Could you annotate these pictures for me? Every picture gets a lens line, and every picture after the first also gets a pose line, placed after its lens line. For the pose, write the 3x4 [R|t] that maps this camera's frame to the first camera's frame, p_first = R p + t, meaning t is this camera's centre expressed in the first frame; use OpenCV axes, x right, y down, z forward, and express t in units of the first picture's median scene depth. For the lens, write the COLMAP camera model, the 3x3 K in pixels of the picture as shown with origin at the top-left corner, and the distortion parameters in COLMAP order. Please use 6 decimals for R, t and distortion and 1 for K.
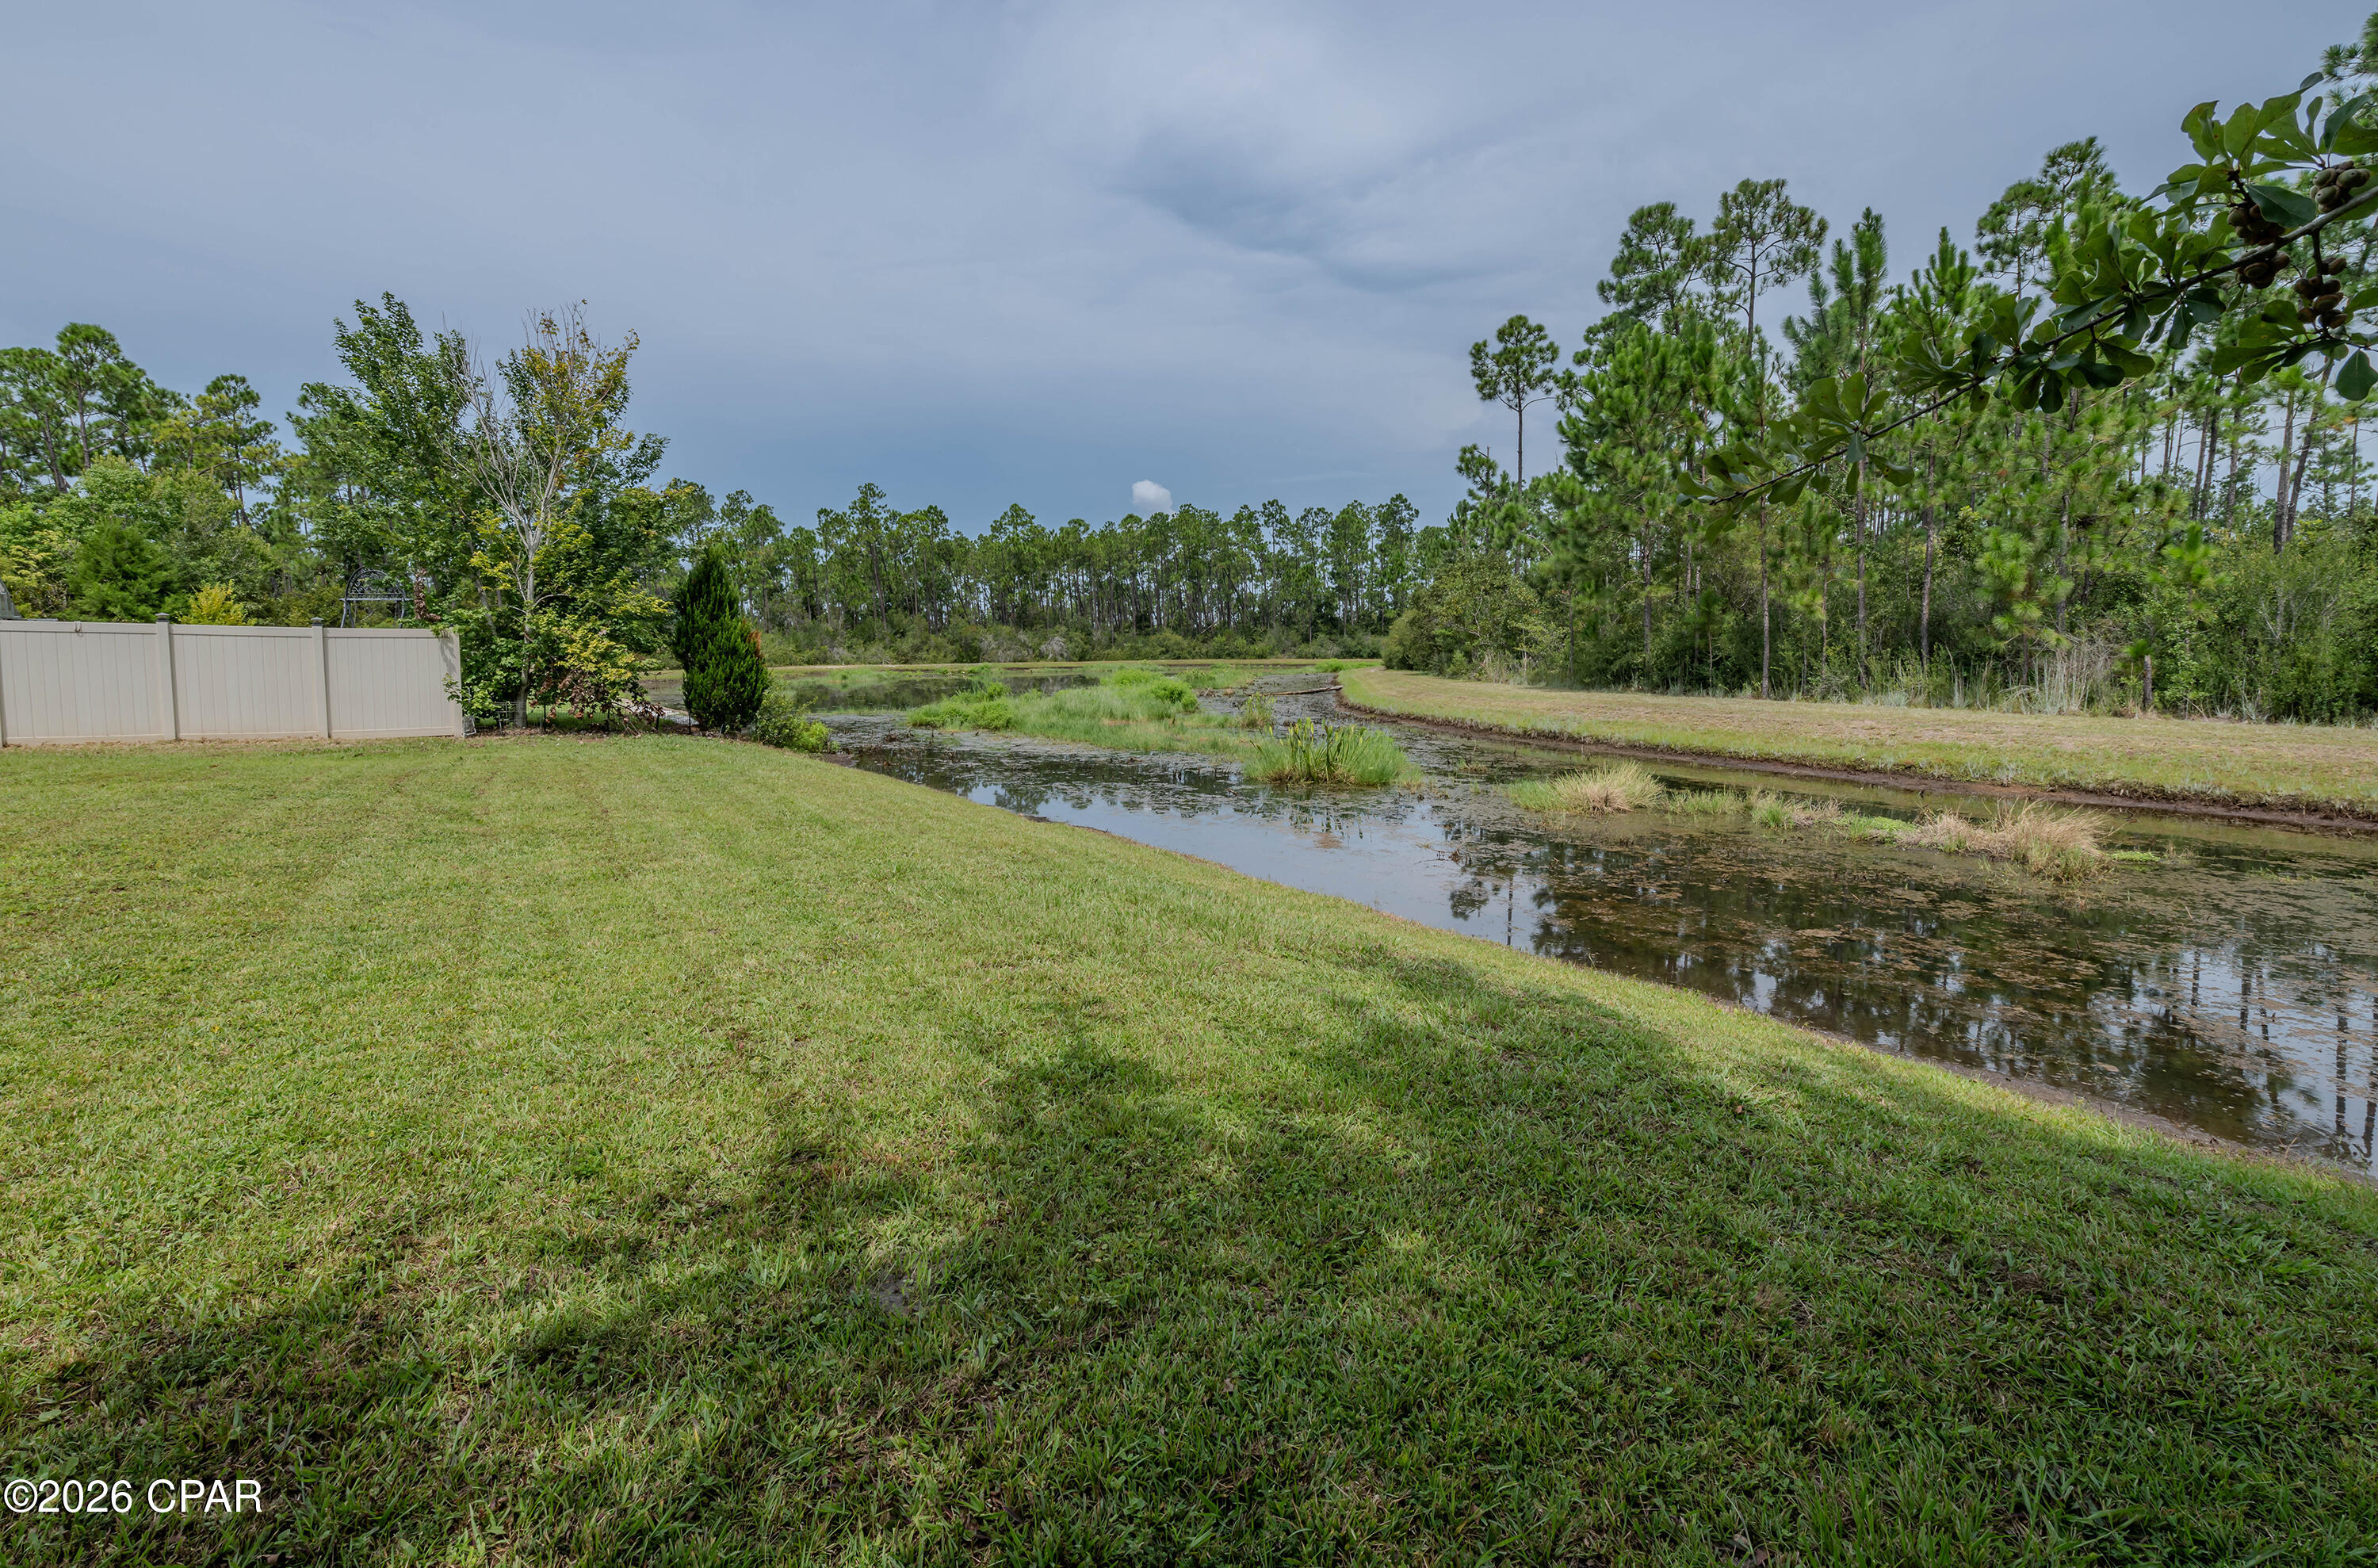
lens RADIAL K [[1024.6, 0, 1198.1], [0, 1024.6, 727.4], [0, 0, 1]] dist [-0.000203, 0.000042]
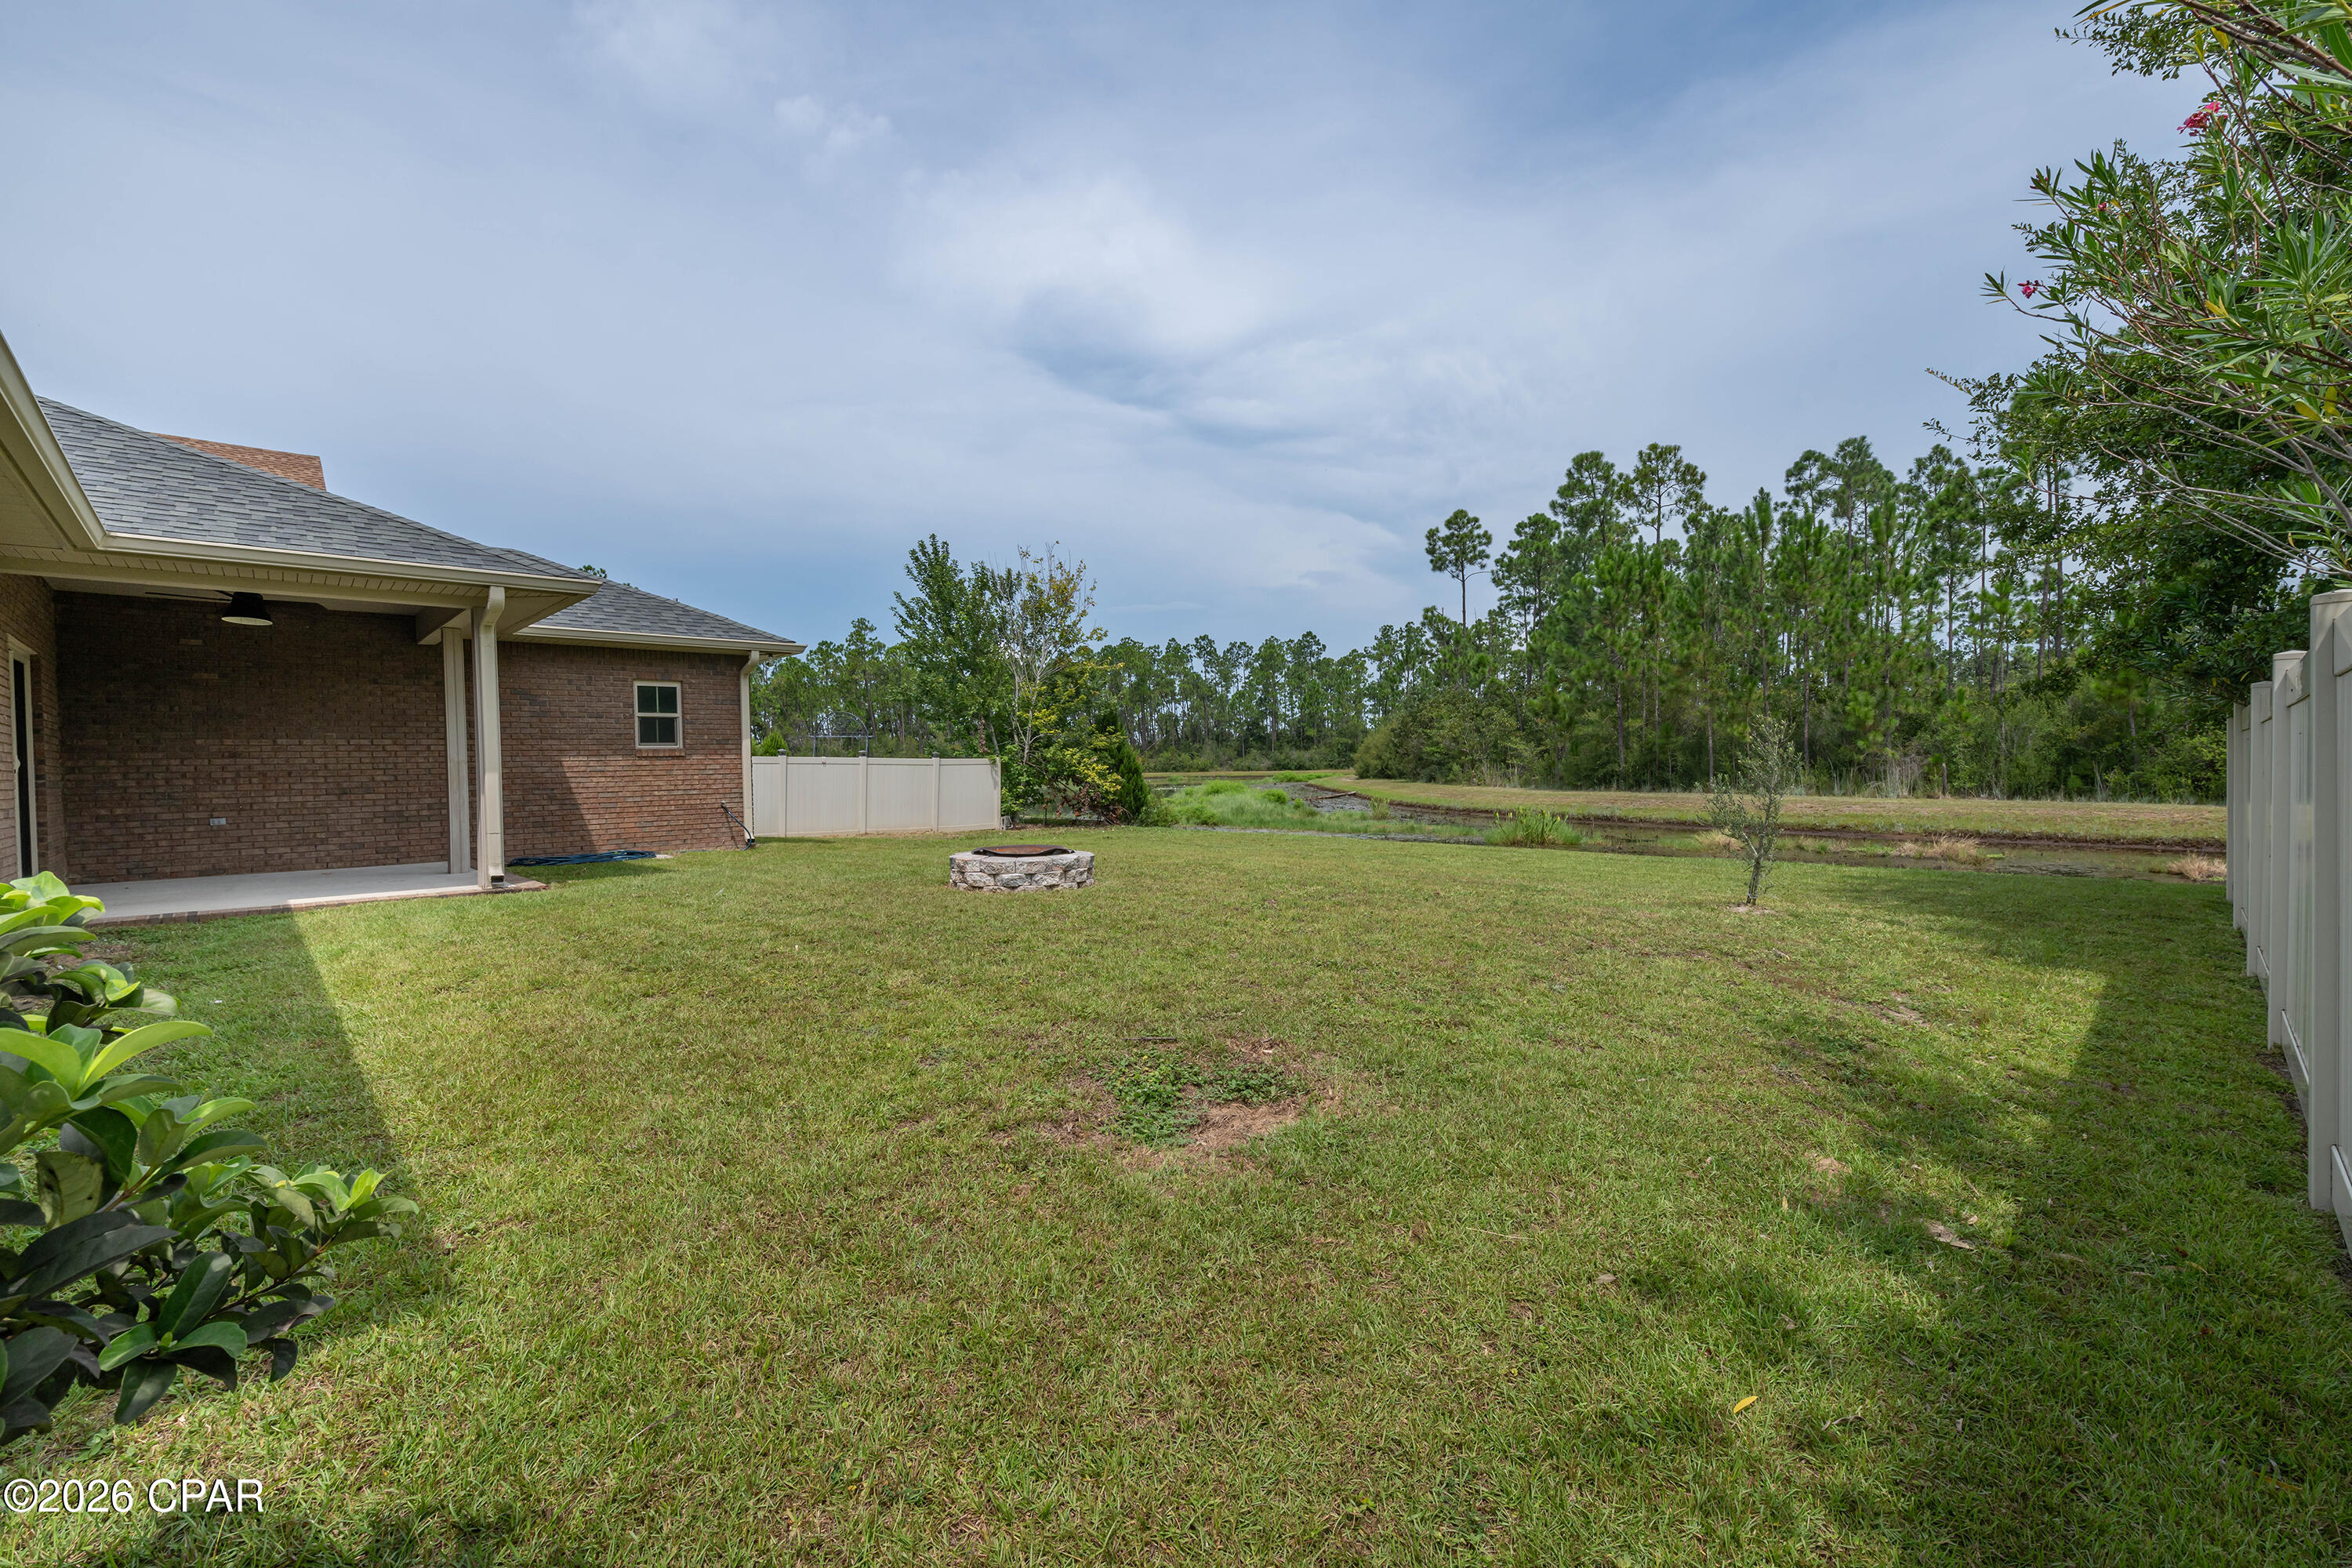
lens RADIAL K [[1013.4, 0, 1174.3], [0, 1013.4, 781.2], [0, 0, 1]] dist [-0.000203, 0.000042]
pose [[0.984209, -0.014302, 0.176434, -0.411754], [0.024399, 0.998178, -0.055194, 0.015292], [-0.175323, 0.058627, 0.982764, -0.286524]]
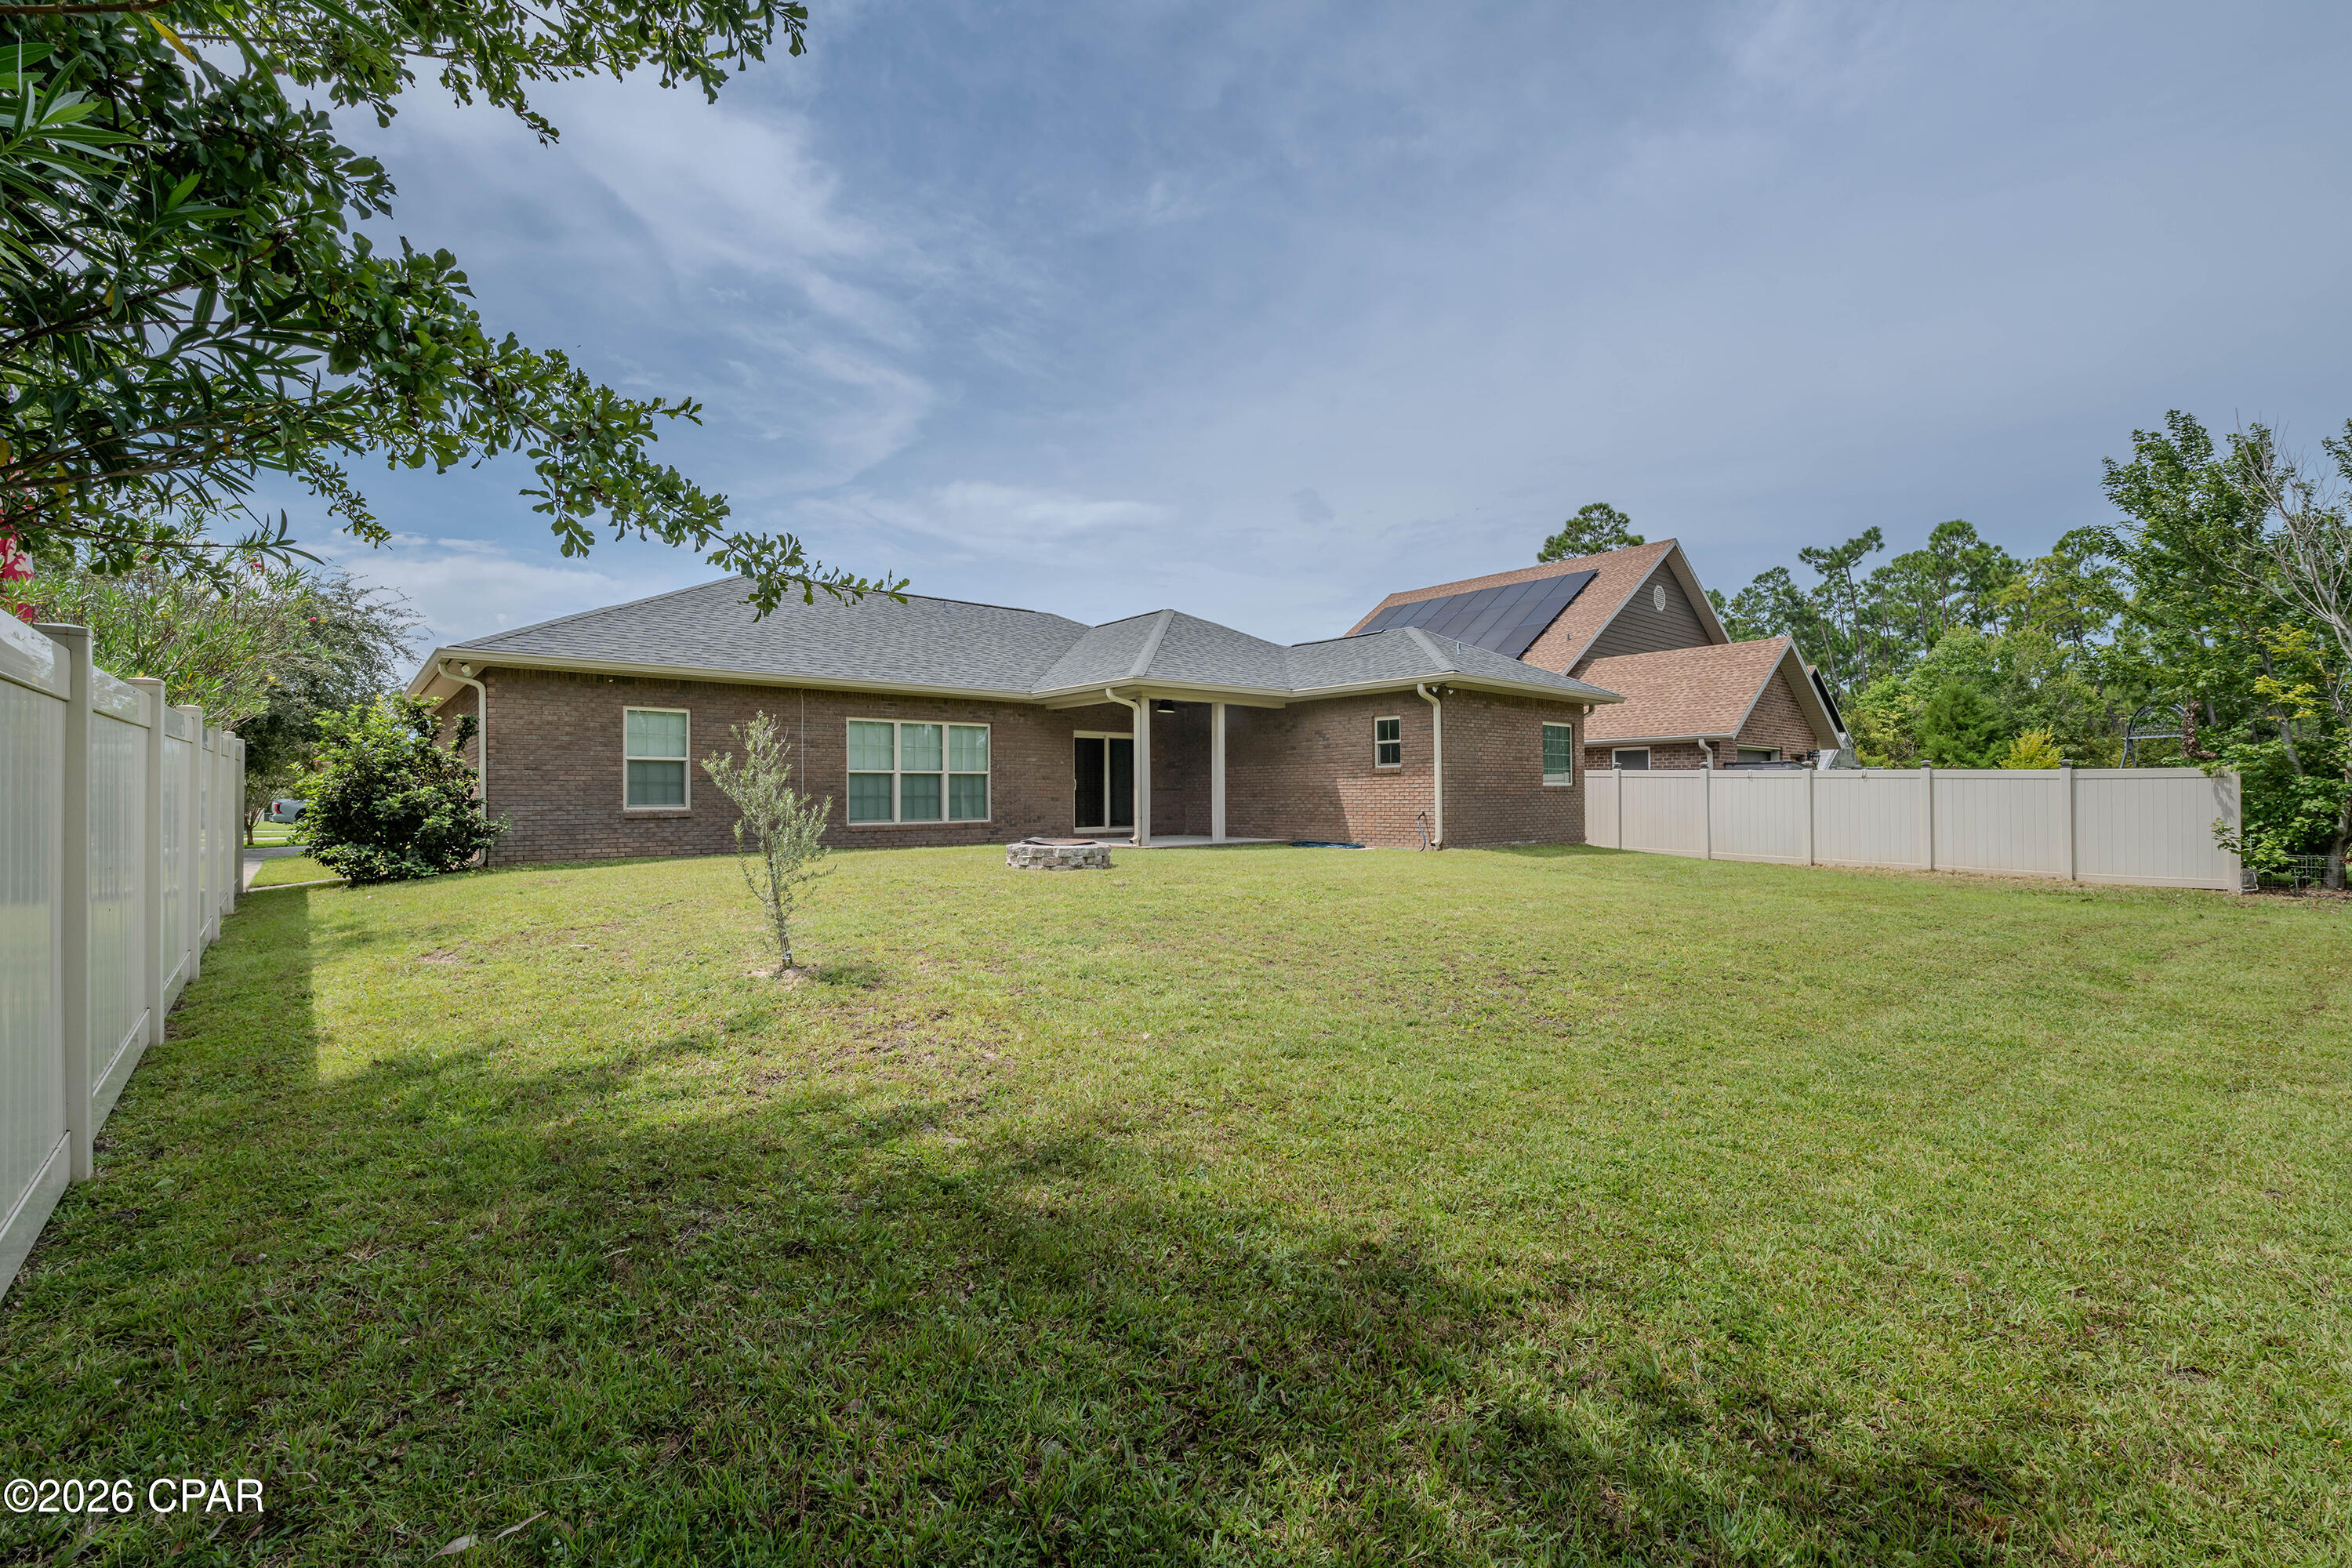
lens RADIAL K [[1013.4, 0, 1181.0], [0, 1013.4, 780.5], [0, 0, 1]] dist [-0.000203, 0.000042]
pose [[0.101808, -0.011932, -0.994733, 0.018706], [-0.072637, 0.997170, -0.019395, -0.002151], [0.992149, 0.074229, 0.100653, 0.019803]]
